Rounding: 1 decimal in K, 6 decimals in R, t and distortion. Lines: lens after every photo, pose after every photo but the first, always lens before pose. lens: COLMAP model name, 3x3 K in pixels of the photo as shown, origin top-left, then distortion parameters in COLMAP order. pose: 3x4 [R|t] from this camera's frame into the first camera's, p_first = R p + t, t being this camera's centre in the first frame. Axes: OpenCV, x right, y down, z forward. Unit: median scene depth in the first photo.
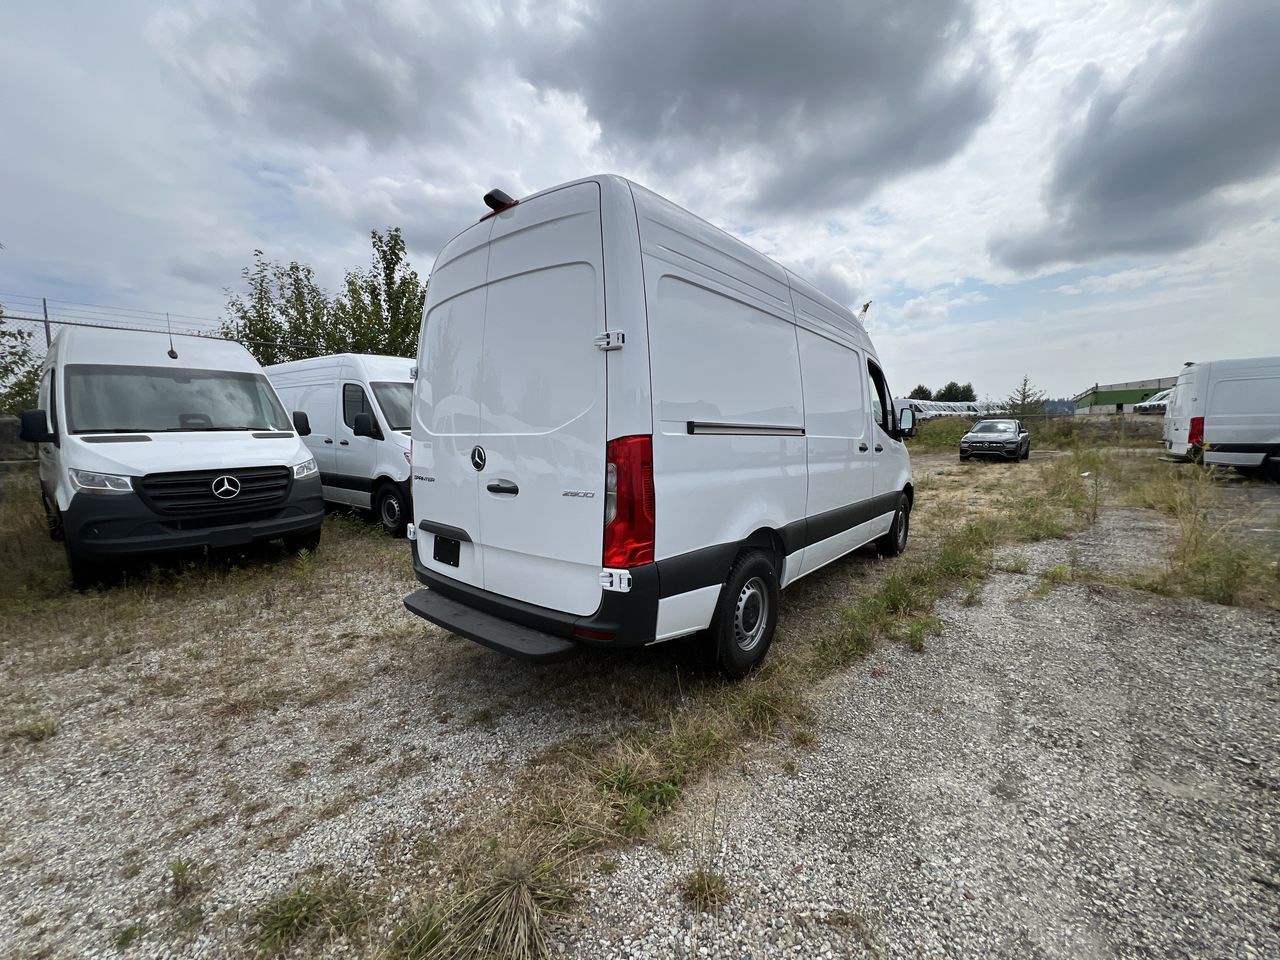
lens RADIAL K [[509.4, 0, 635.3], [0, 509.4, 481.5], [0, 0, 1]] dist [0.000651, 0.000047]
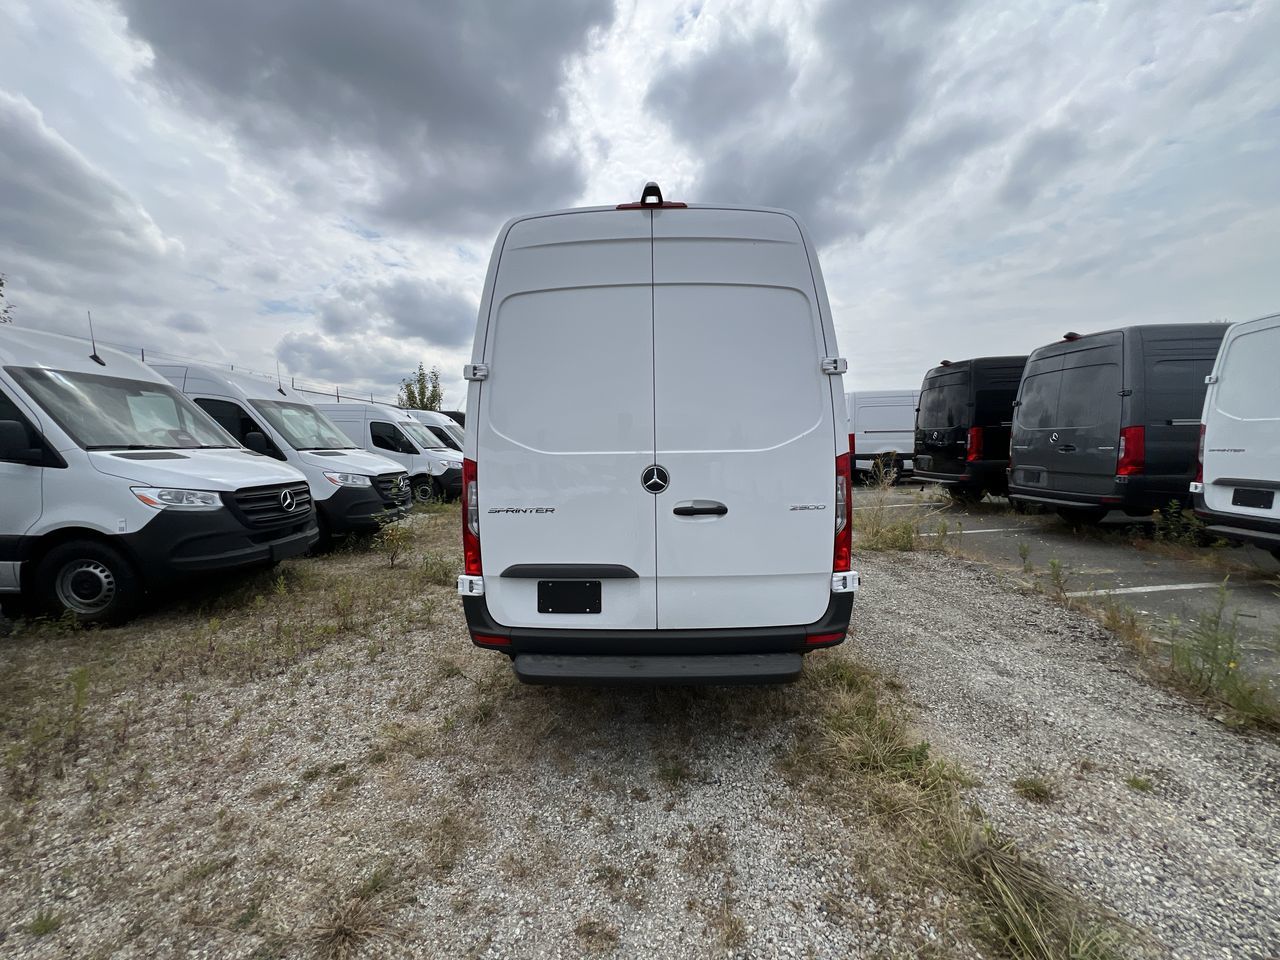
lens RADIAL K [[512.7, 0, 634.8], [0, 512.7, 479.4], [0, 0, 1]] dist [-0.000680, -0.000380]
pose [[0.782691, -0.039482, 0.621157, -0.887458], [0.066775, 0.997553, -0.020734, -0.028867], [-0.618818, 0.057706, 0.783412, 0.331325]]
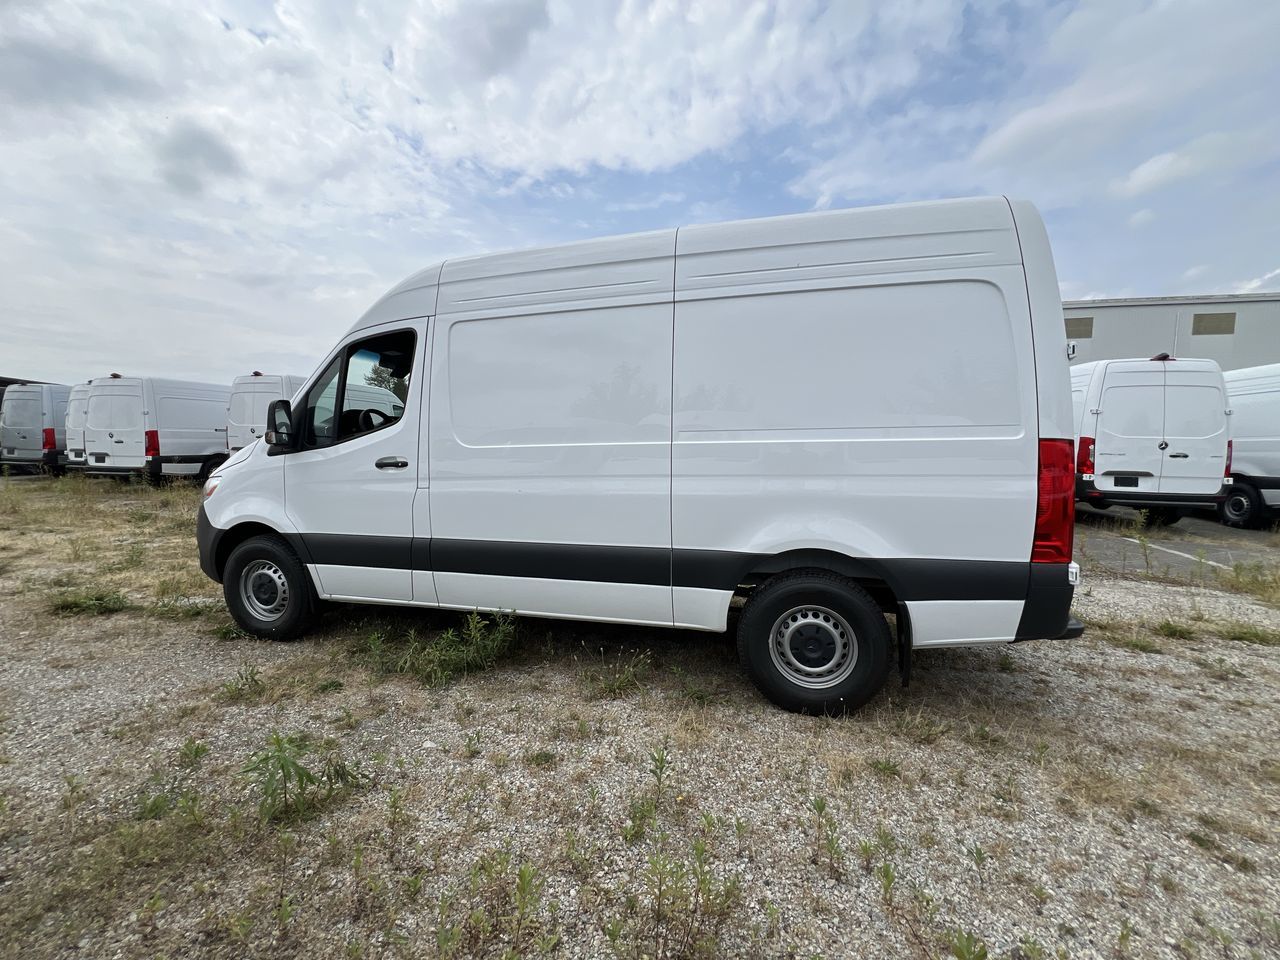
lens RADIAL K [[509.7, 0, 641.0], [0, 509.7, 483.2], [0, 0, 1]] dist [-0.000928, -0.000455]
pose [[-0.422310, -0.056940, 0.904661, -1.028671], [0.083857, 0.991291, 0.101538, -0.183310], [-0.902564, 0.118742, -0.413858, 2.287846]]
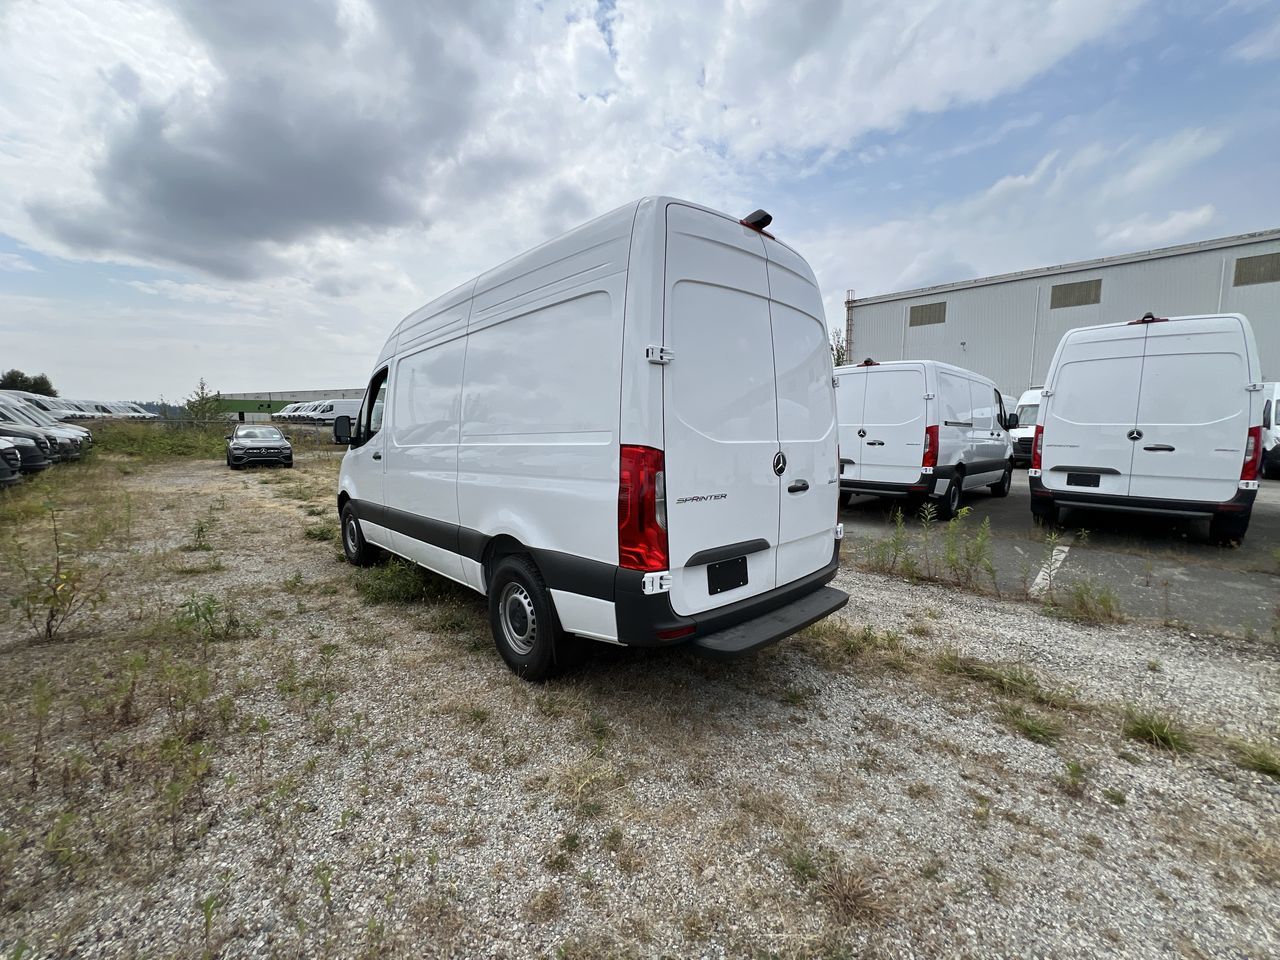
lens RADIAL K [[513.9, 0, 638.5], [0, 513.9, 470.2], [0, 0, 1]] dist [-0.003399, 0.000635]
pose [[0.119936, -0.059945, 0.990970, -1.417086], [0.092390, 0.994518, 0.048978, -0.113082], [-0.988473, 0.085682, 0.124816, 1.162026]]
